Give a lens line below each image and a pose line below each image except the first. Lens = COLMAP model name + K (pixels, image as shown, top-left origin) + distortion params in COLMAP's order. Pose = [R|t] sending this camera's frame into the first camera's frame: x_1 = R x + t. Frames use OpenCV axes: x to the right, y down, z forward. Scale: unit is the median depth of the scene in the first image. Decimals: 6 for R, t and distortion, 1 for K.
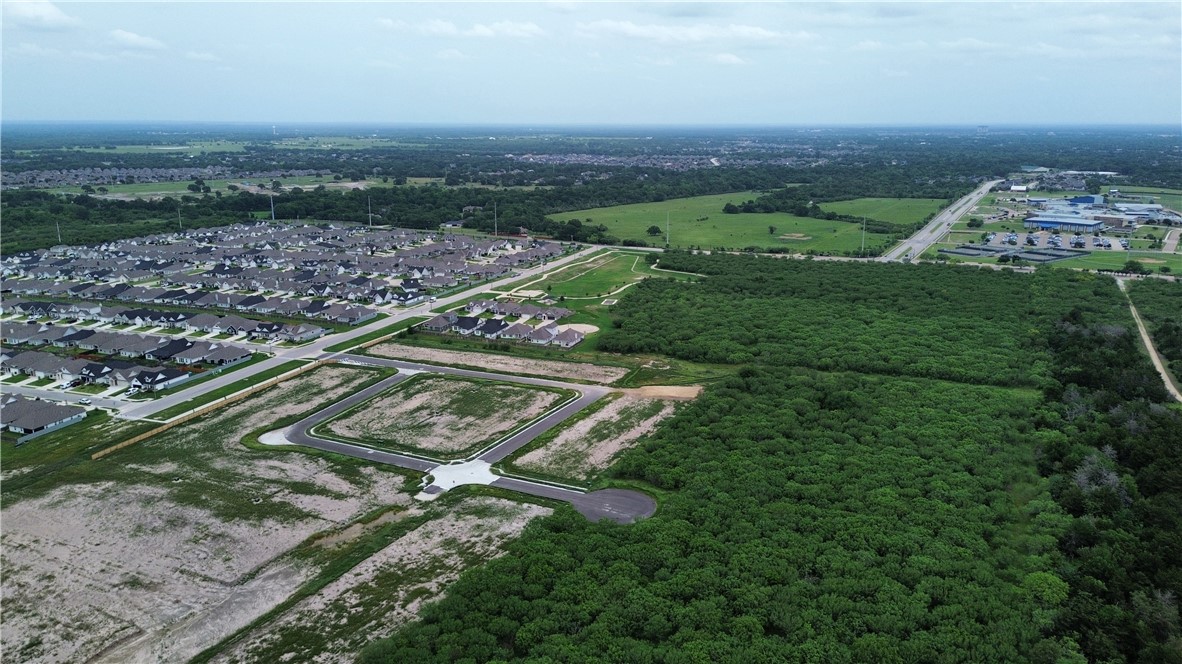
lens RADIAL K [[854.0, 0, 597.0], [0, 854.0, 334.1], [0, 0, 1]] dist [0.104346, -0.124712]
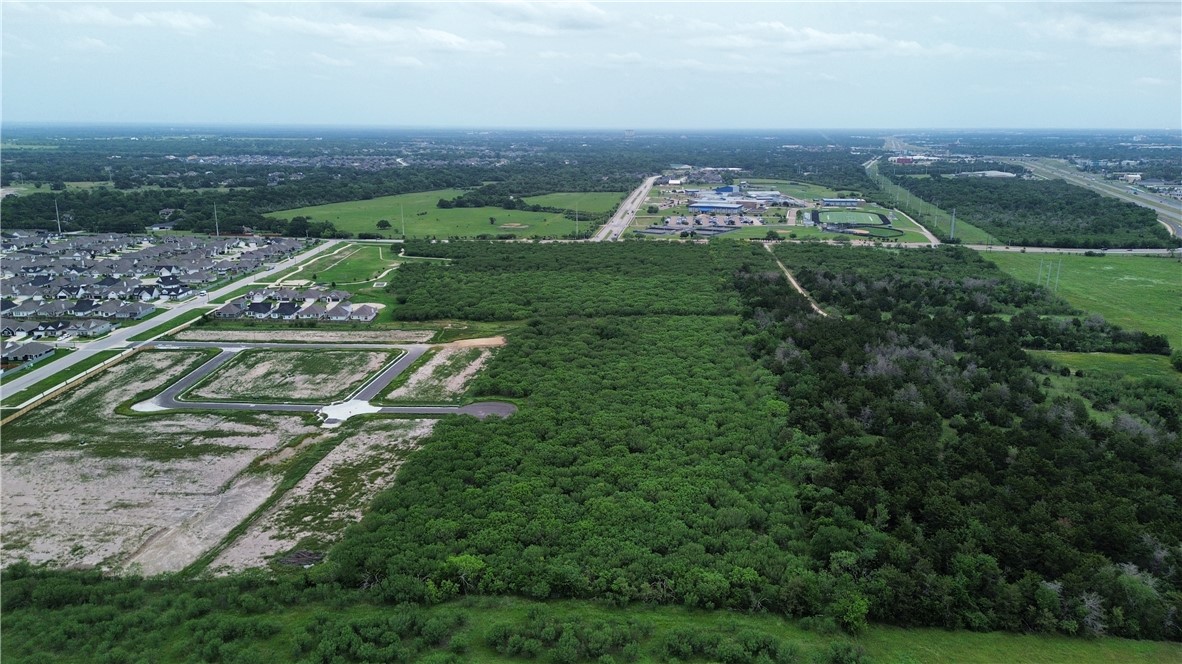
lens RADIAL K [[854.0, 0, 597.0], [0, 854.0, 334.1], [0, 0, 1]] dist [0.104346, -0.124712]
pose [[0.929209, -0.085607, 0.359502, -0.150226], [0.086389, 0.996164, 0.013924, 0.040115], [-0.359315, 0.018118, 0.933040, -0.158922]]
